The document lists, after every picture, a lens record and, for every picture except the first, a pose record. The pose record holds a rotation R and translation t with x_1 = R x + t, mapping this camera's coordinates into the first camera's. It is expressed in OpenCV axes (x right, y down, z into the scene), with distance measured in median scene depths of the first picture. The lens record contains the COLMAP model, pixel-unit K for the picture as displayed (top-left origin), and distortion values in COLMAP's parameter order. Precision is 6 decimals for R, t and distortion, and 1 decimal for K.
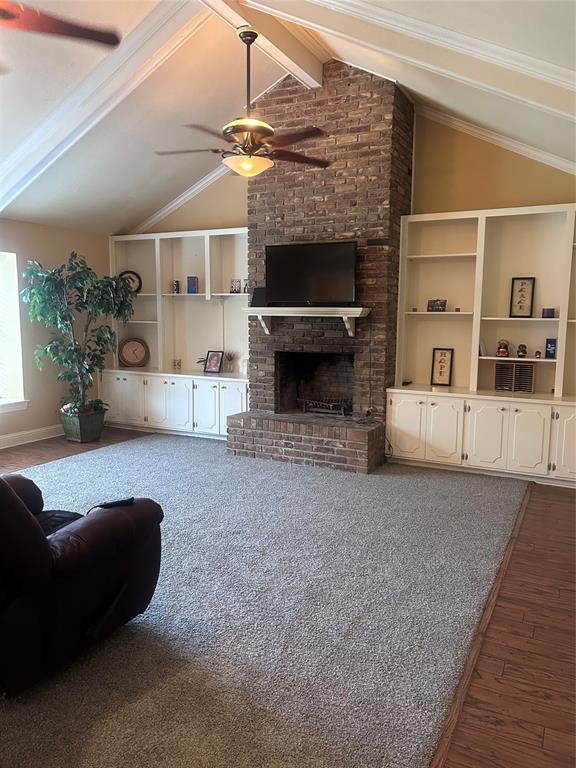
lens RADIAL K [[585.6, 0, 288.4], [0, 585.6, 386.1], [0, 0, 1]] dist [0.027986, -0.004129]
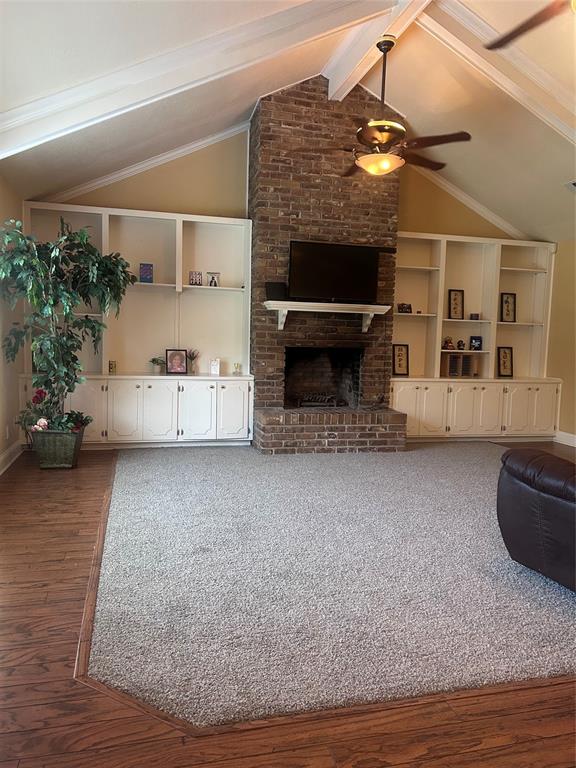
lens RADIAL K [[585.6, 0, 288.6], [0, 585.6, 384.5], [0, 0, 1]] dist [0.027986, -0.004129]
pose [[0.737749, -0.040505, 0.673859, -0.741985], [0.063331, 0.997949, -0.009349, 0.015197], [-0.672098, 0.049573, 0.738801, 0.280859]]
